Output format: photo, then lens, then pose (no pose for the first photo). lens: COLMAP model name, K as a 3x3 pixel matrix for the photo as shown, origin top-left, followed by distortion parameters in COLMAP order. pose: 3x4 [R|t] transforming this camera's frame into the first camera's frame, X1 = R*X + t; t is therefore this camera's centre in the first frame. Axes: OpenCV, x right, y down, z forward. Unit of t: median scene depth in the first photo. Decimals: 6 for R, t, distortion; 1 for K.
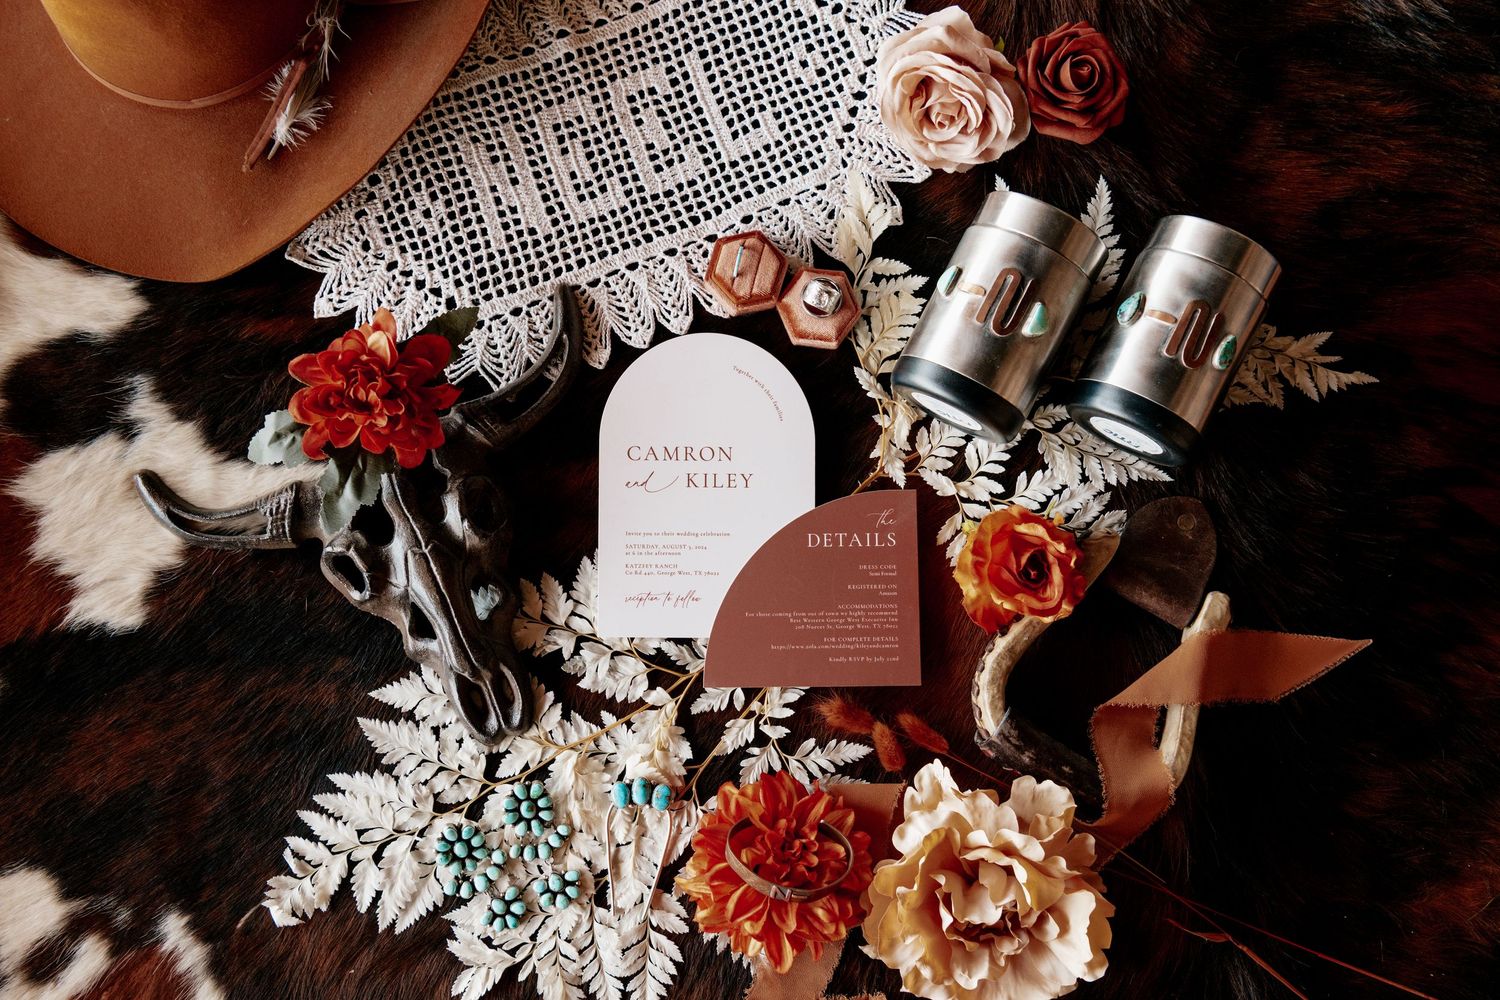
lens RADIAL K [[1668.6, 0, 750.0], [0, 1668.6, 500.0], [0, 0, 1]] dist [-0.004575, -0.001566]
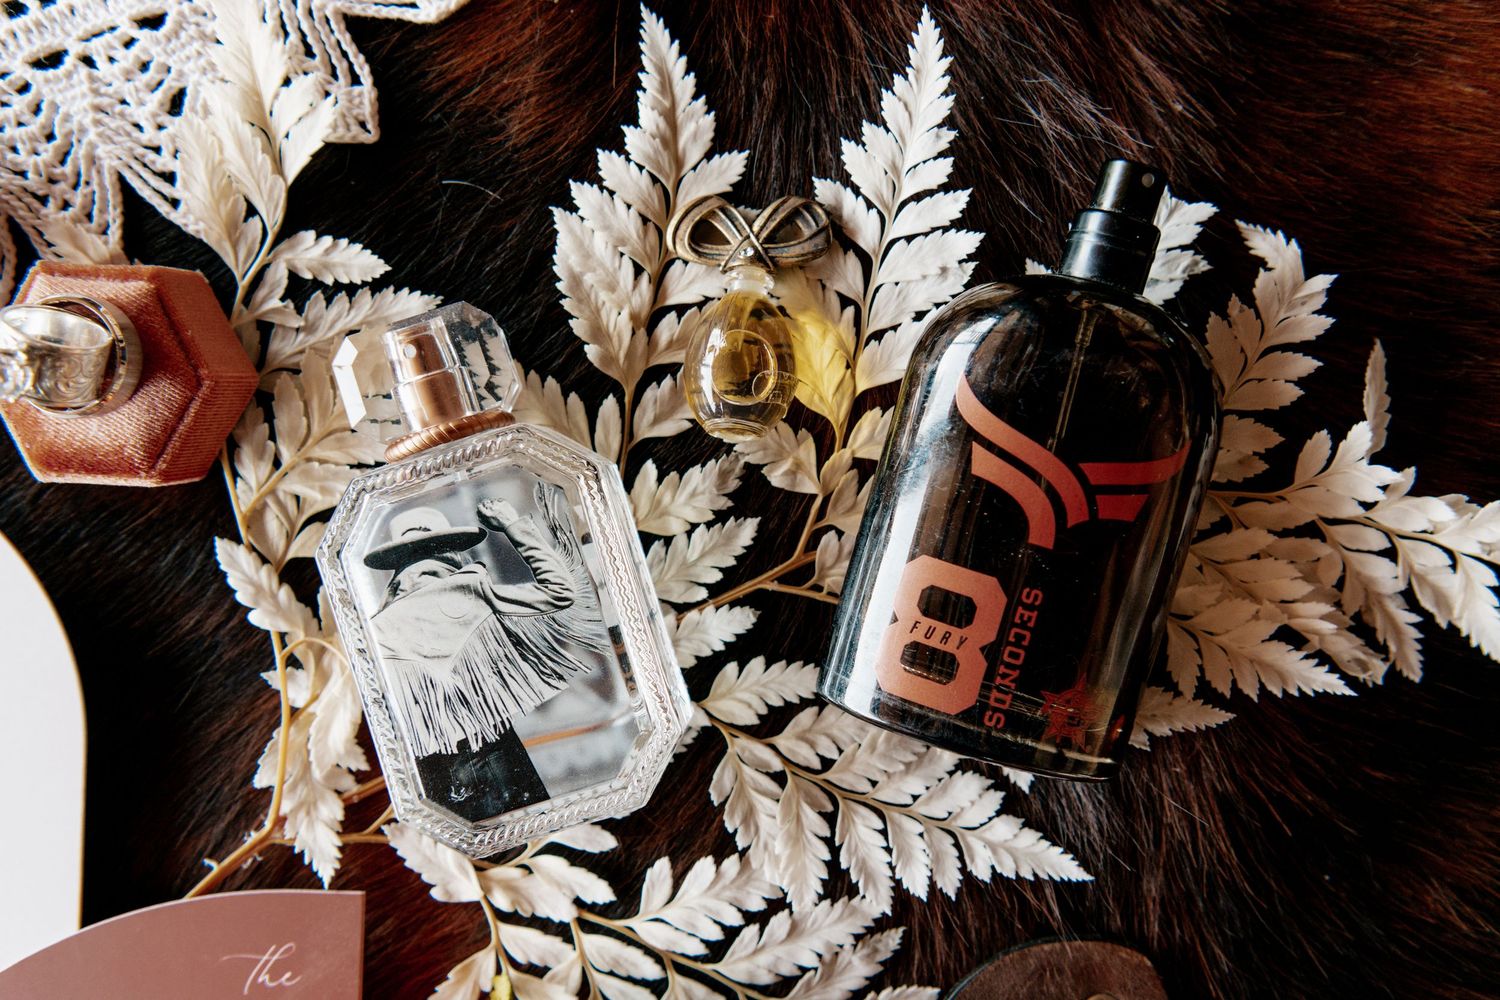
lens RADIAL K [[1569.0, 0, 712.1], [0, 1569.0, 574.7], [0, 0, 1]] dist [-0.004757, 0.015490]
pose [[0.998156, 0.056879, -0.021212, 0.176174], [-0.053831, 0.990844, 0.123812, -0.119437], [0.028060, -0.122442, 0.992079, 0.662261]]
